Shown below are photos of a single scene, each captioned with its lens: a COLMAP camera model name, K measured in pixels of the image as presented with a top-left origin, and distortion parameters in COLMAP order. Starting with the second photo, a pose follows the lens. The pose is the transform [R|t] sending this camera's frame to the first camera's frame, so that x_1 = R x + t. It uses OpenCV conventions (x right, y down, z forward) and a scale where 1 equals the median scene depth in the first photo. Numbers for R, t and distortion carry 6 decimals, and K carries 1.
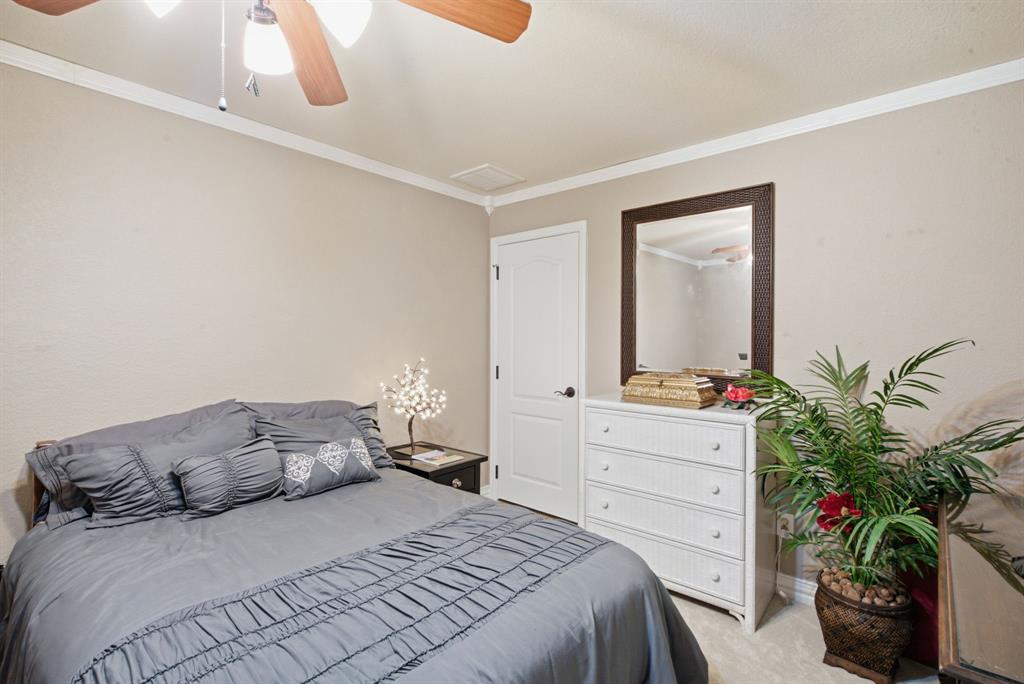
lens RADIAL K [[468.0, 0, 517.3], [0, 468.0, 339.2], [0, 0, 1]] dist [0.005119, -0.002863]
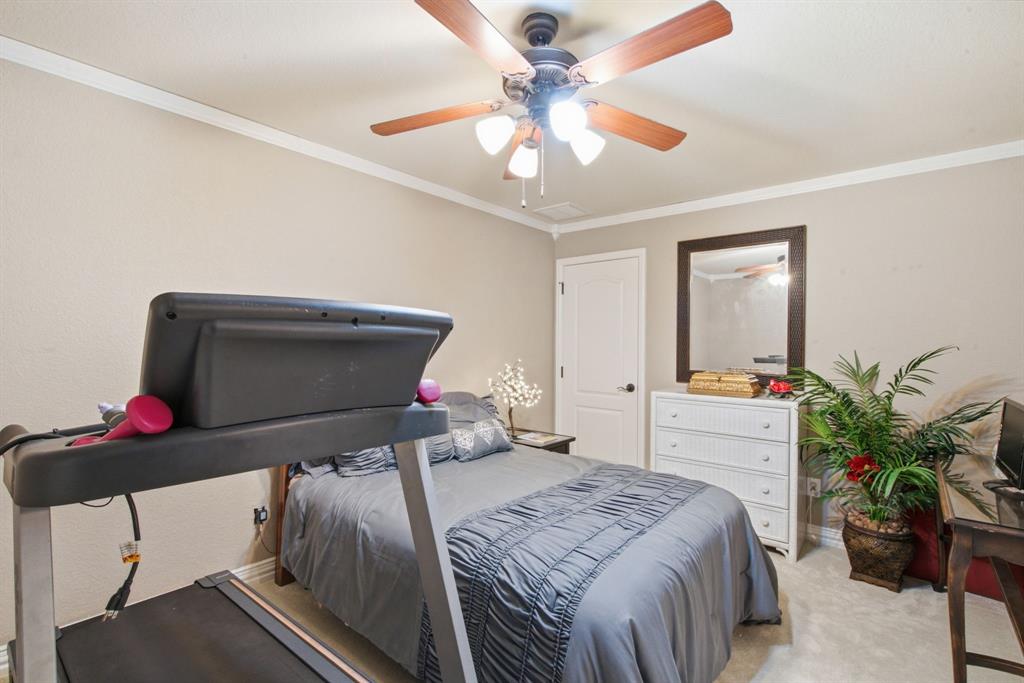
lens RADIAL K [[468.0, 0, 509.3], [0, 468.0, 344.3], [0, 0, 1]] dist [0.005119, -0.002863]
pose [[0.999799, 0.004502, 0.019552, -0.346484], [-0.004517, 0.999990, 0.000730, 0.000015], [-0.019549, -0.000818, 0.999809, -0.330939]]
